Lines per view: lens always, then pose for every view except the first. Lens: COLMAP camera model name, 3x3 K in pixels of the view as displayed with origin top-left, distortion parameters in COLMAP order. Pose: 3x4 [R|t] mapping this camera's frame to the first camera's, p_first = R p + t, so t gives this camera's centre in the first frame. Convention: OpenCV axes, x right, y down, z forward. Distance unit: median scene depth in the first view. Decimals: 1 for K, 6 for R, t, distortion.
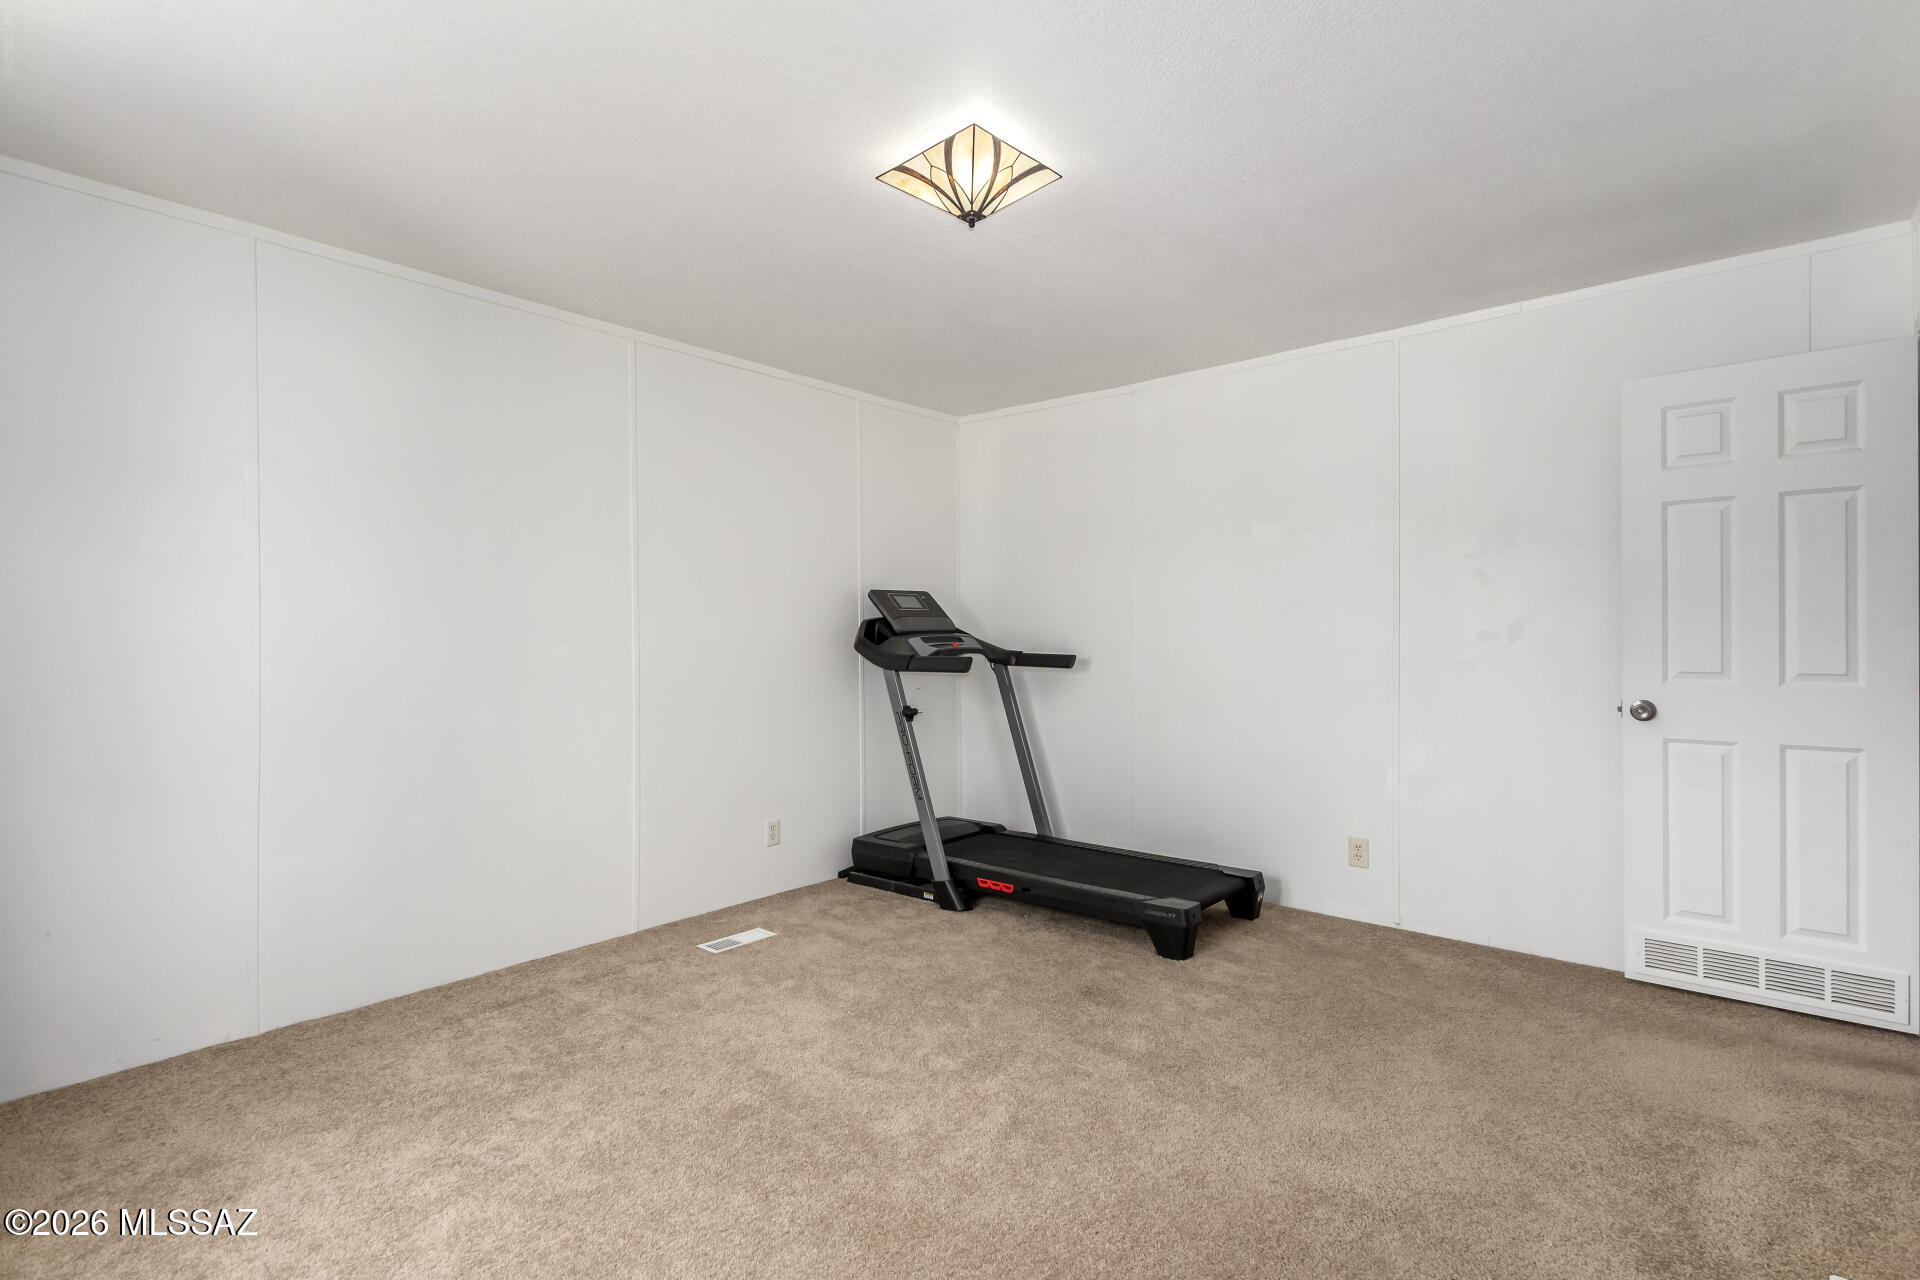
lens RADIAL K [[926.0, 0, 972.2], [0, 926.0, 636.9], [0, 0, 1]] dist [0.000494, 0.000121]
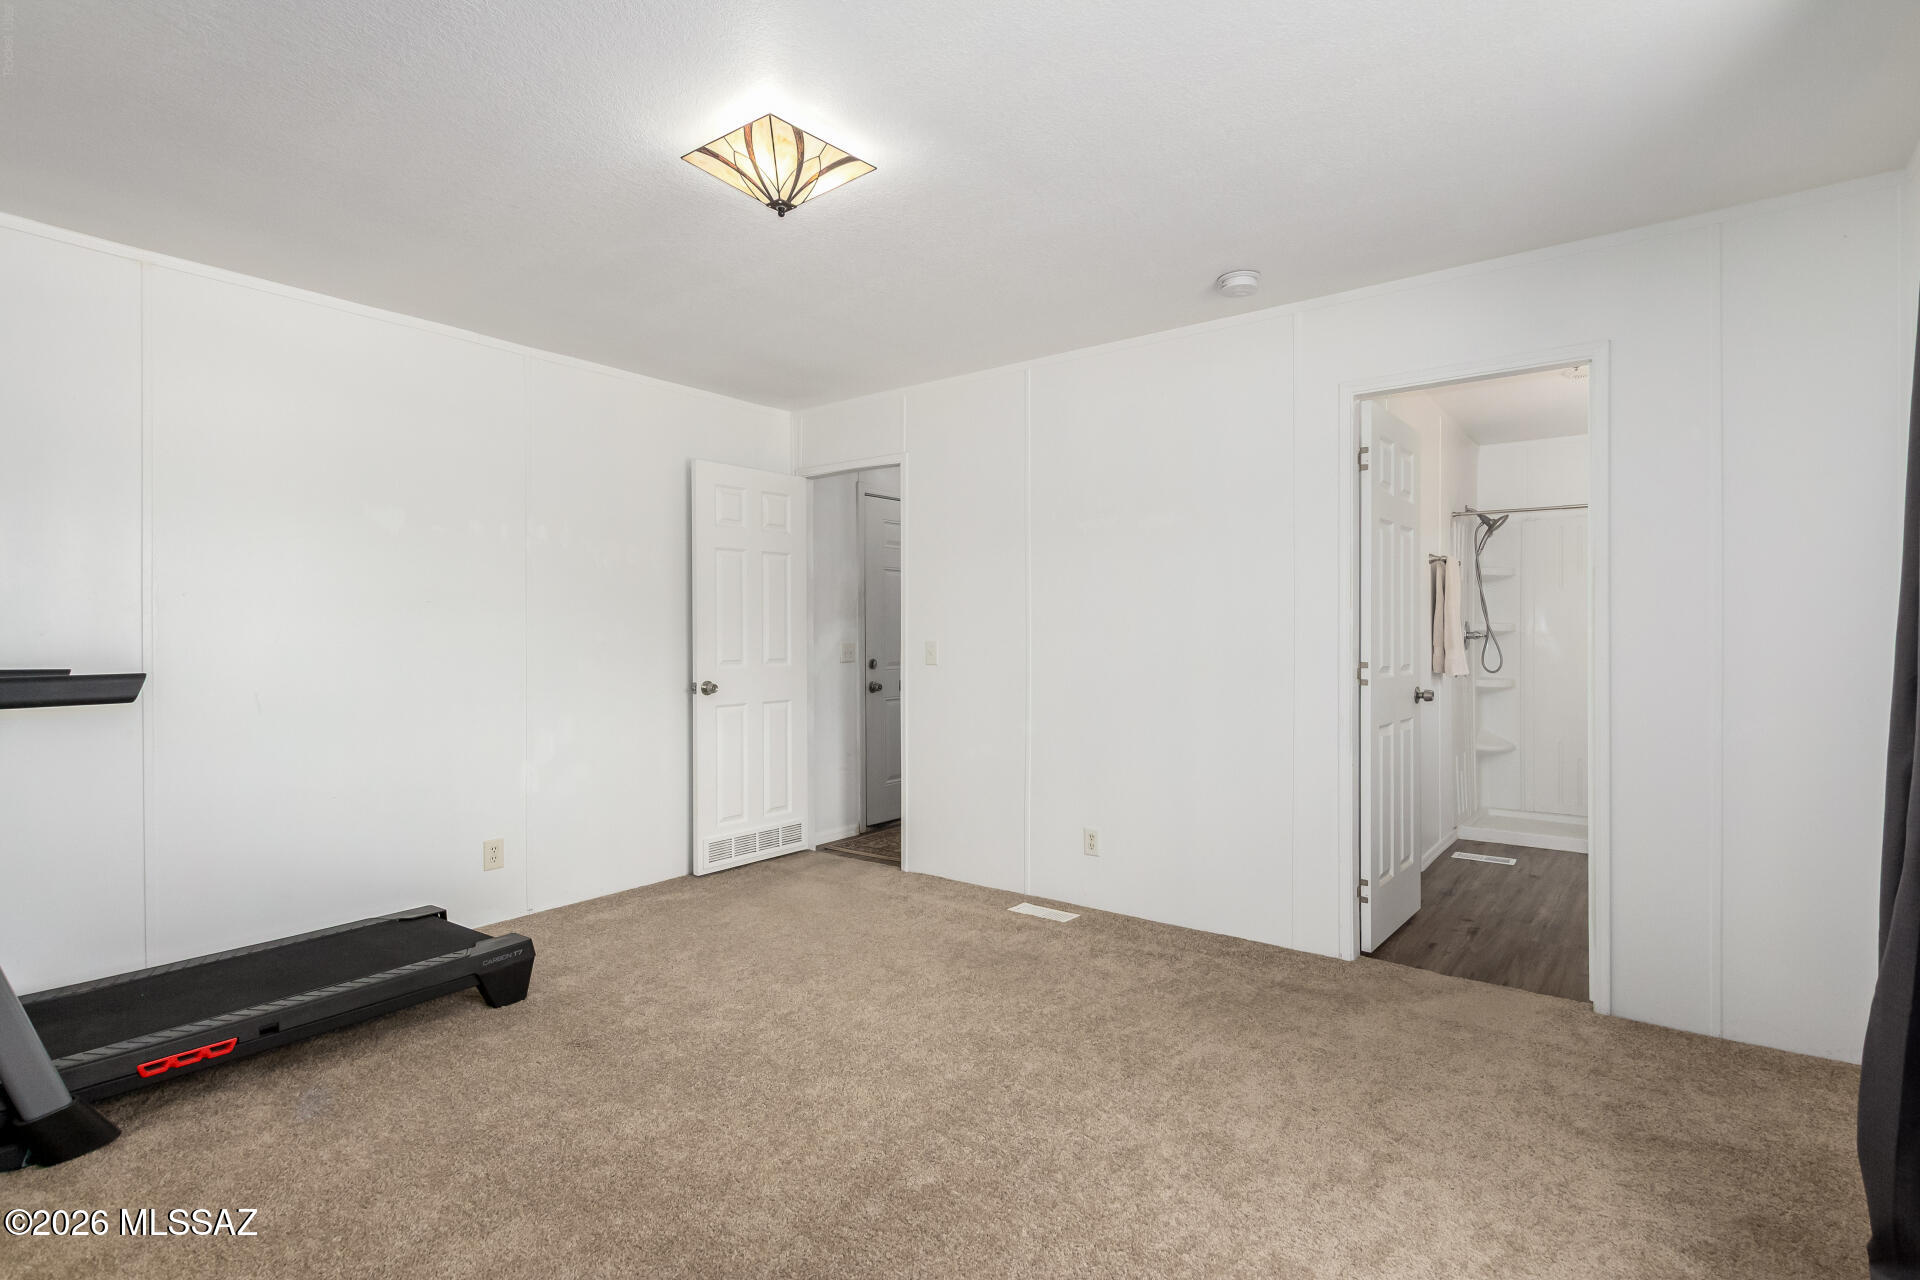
lens RADIAL K [[926.0, 0, 972.2], [0, 926.0, 636.9], [0, 0, 1]] dist [0.000494, 0.000121]
pose [[-0.057108, -0.002489, 0.998365, -0.766875], [0.004832, 0.999984, 0.002770, -0.004452], [-0.998356, 0.004983, -0.057095, 0.670183]]
